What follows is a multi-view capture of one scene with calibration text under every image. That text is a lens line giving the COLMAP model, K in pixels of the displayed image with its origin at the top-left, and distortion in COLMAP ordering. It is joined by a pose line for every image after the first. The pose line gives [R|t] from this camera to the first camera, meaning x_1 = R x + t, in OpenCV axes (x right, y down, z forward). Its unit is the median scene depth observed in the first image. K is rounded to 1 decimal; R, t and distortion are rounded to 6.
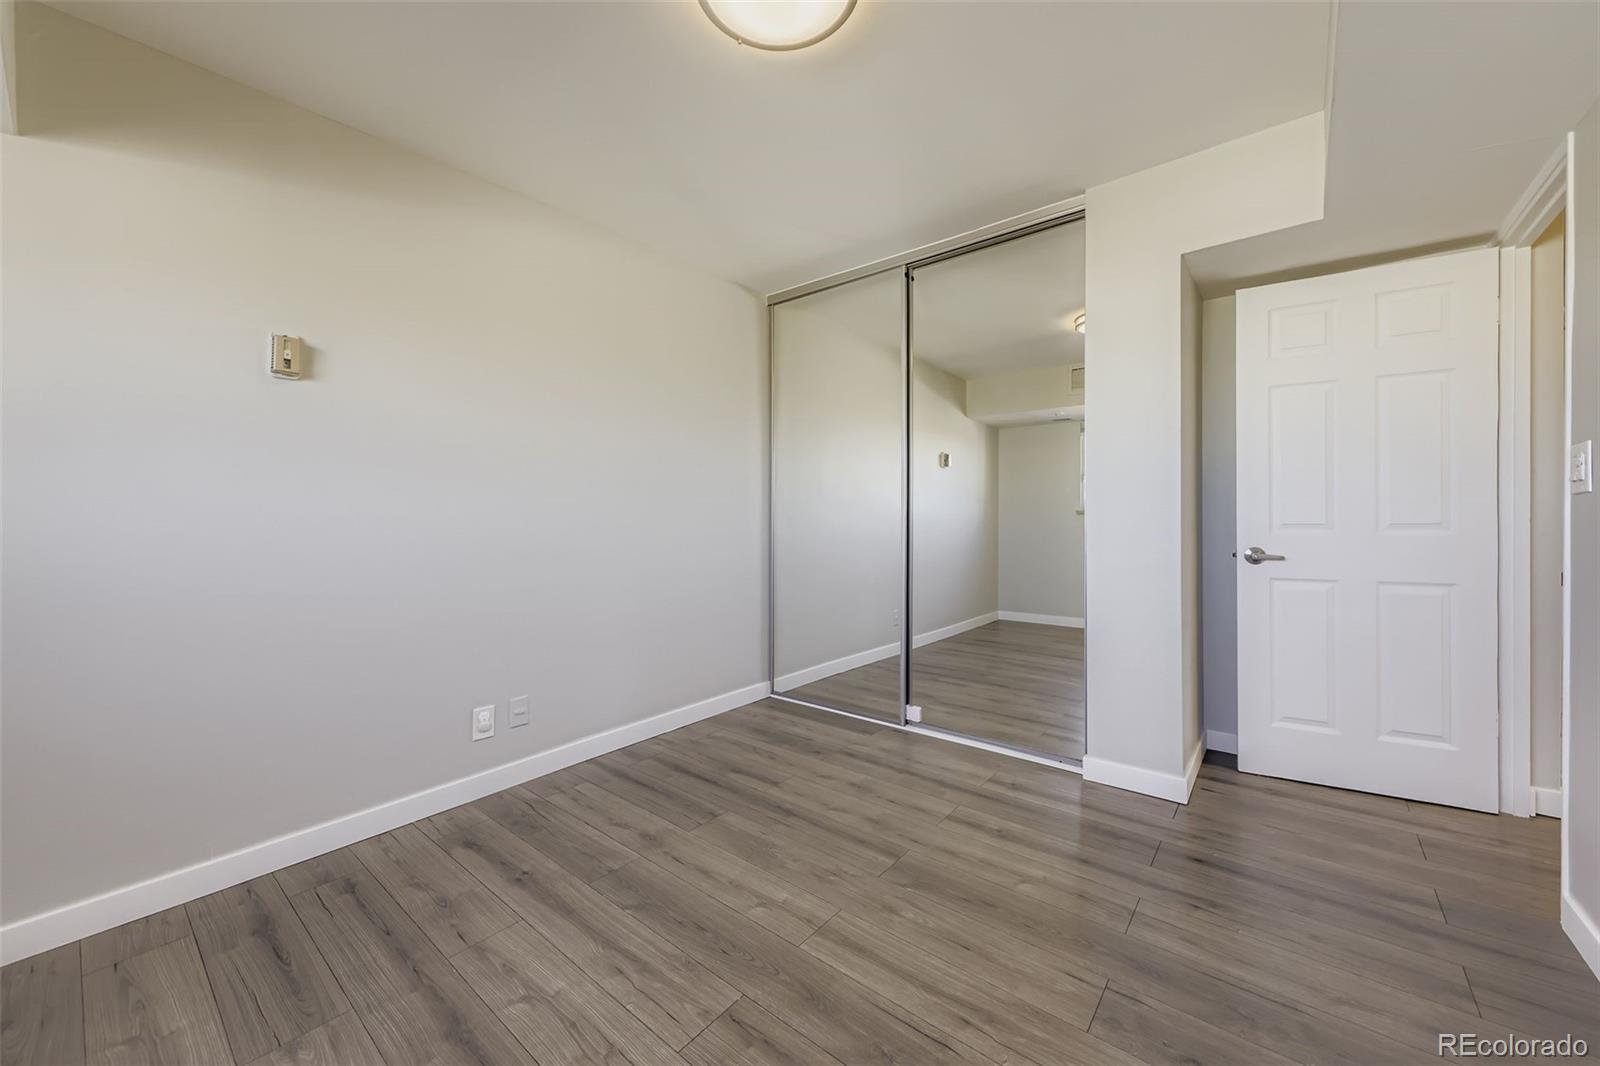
lens RADIAL K [[619.2, 0, 792.0], [0, 619.2, 523.5], [0, 0, 1]] dist [0.002134, 0.000024]
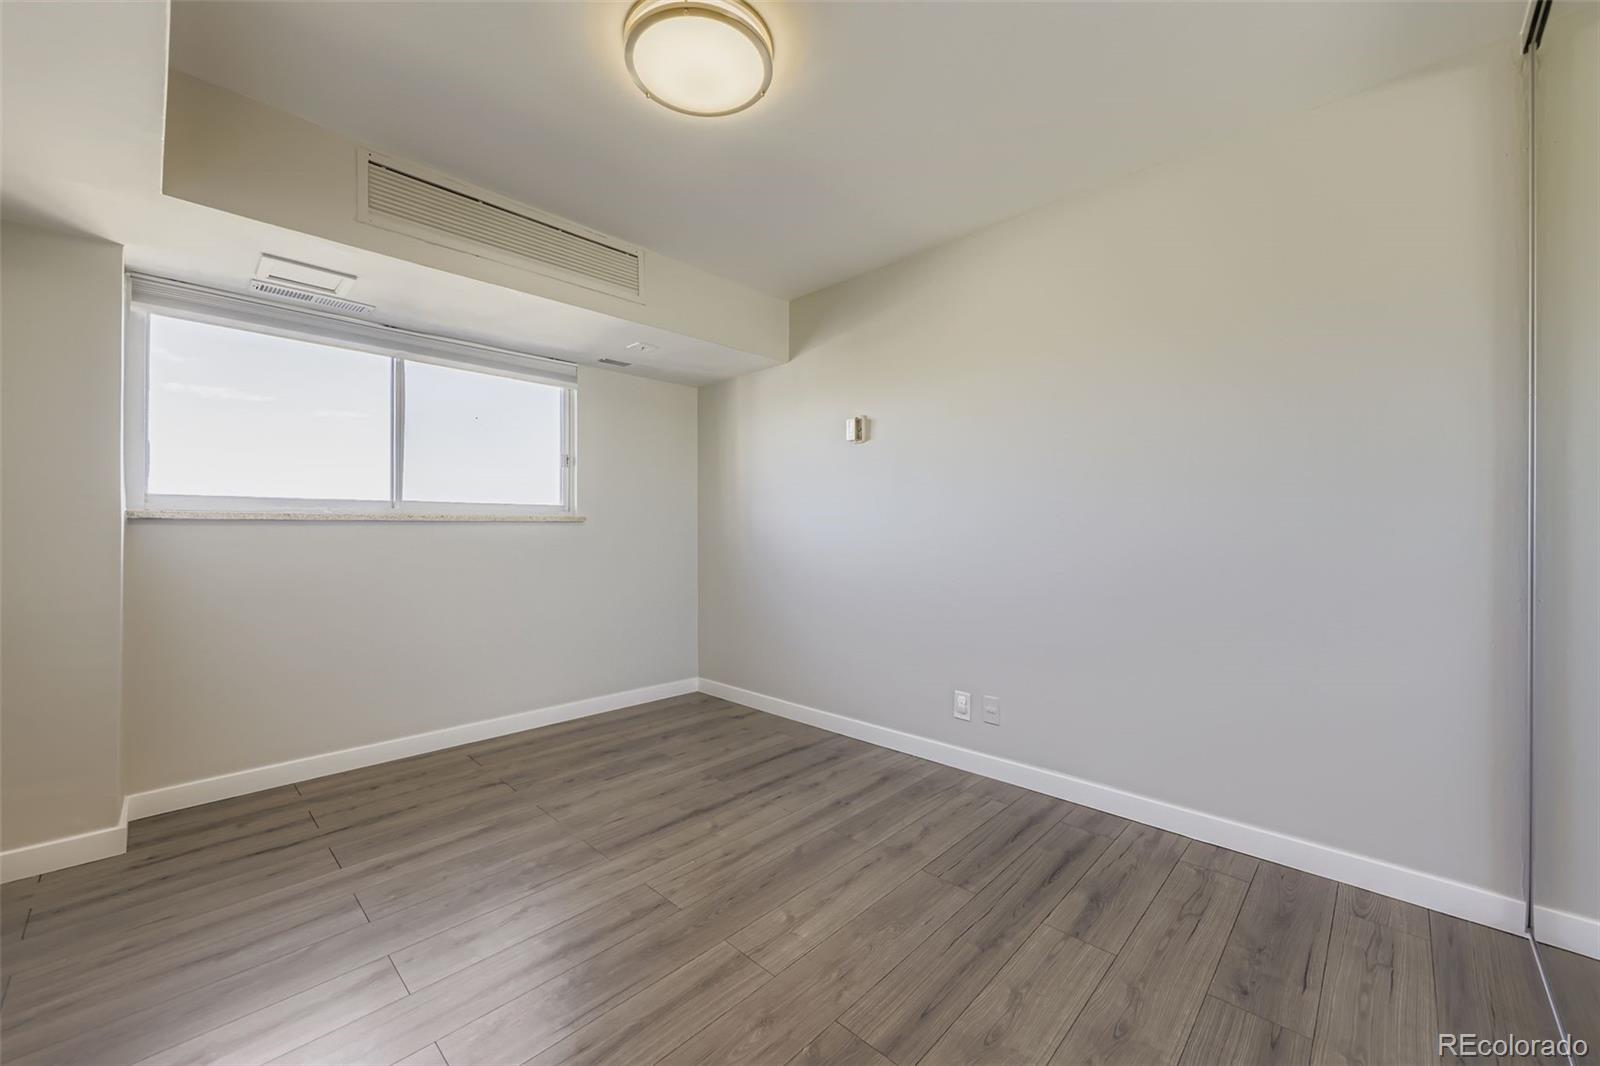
lens RADIAL K [[619.2, 0, 794.1], [0, 619.2, 526.6], [0, 0, 1]] dist [0.002134, 0.000024]
pose [[-0.086053, 0.002147, -0.996288, 0.758290], [-0.013294, 0.999906, 0.003303, -0.013065], [0.996202, 0.013529, -0.086016, 0.874598]]
